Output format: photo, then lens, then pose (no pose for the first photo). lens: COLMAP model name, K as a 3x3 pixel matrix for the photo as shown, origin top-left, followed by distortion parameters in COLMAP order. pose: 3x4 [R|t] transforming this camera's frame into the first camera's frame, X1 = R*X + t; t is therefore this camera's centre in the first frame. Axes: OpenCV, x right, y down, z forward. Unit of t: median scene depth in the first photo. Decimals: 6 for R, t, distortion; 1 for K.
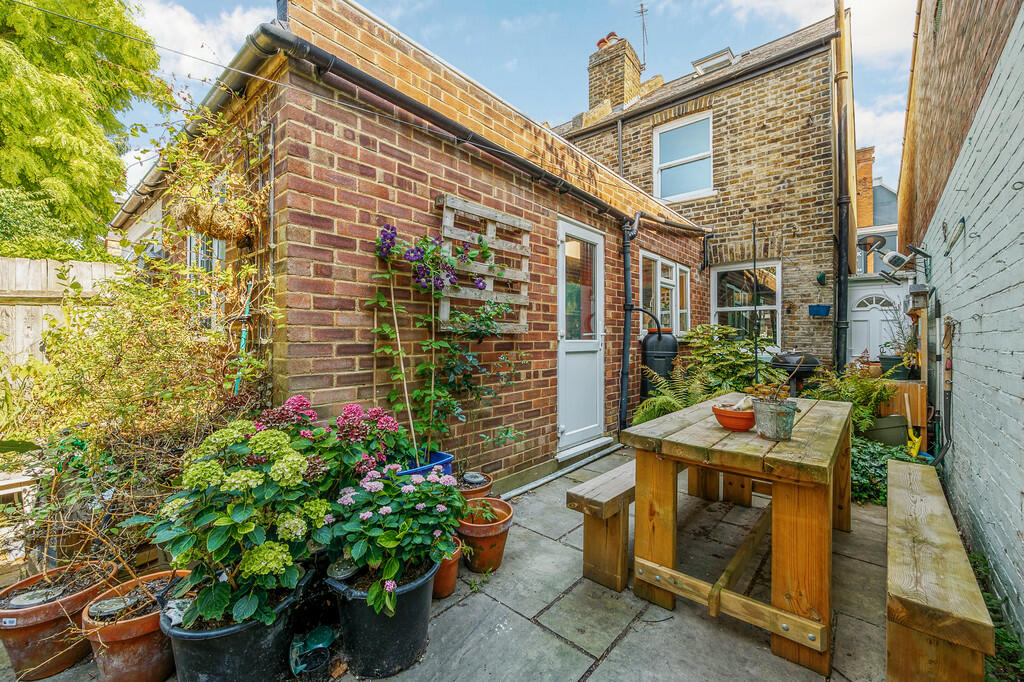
lens RADIAL K [[413.8, 0, 510.8], [0, 413.8, 335.6], [0, 0, 1]] dist [0.000994, 0.000009]
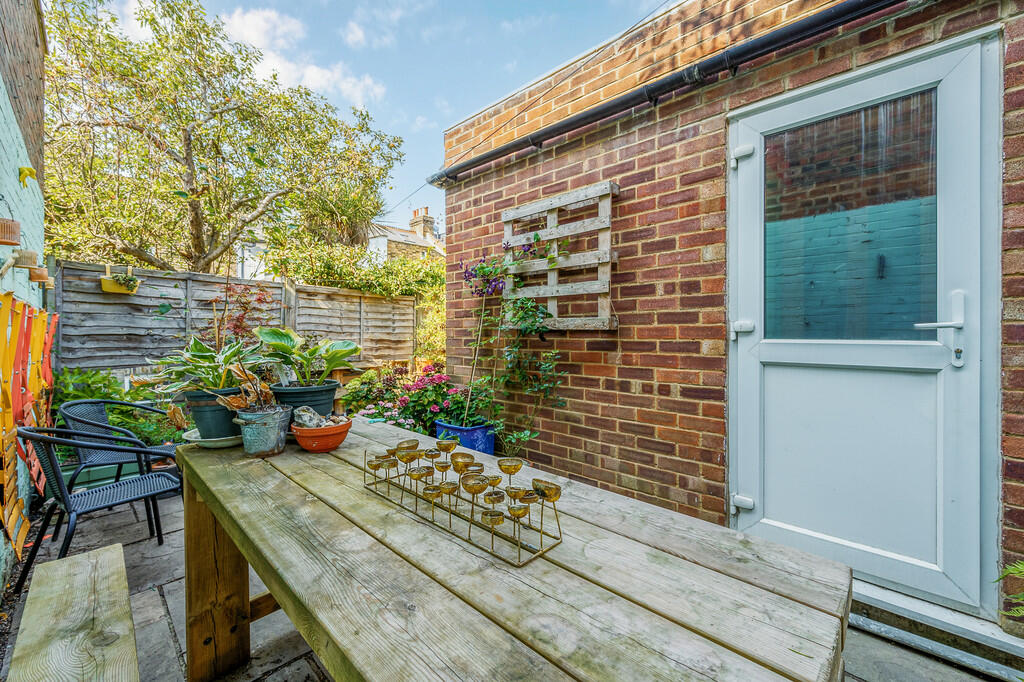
lens RADIAL K [[413.8, 0, 510.3], [0, 413.8, 341.3], [0, 0, 1]] dist [0.000994, 0.000009]
pose [[-0.040095, 0.005442, -0.999181, 0.827245], [-0.002512, 0.999981, 0.005547, 0.013970], [0.999193, 0.002732, -0.040081, 0.872189]]
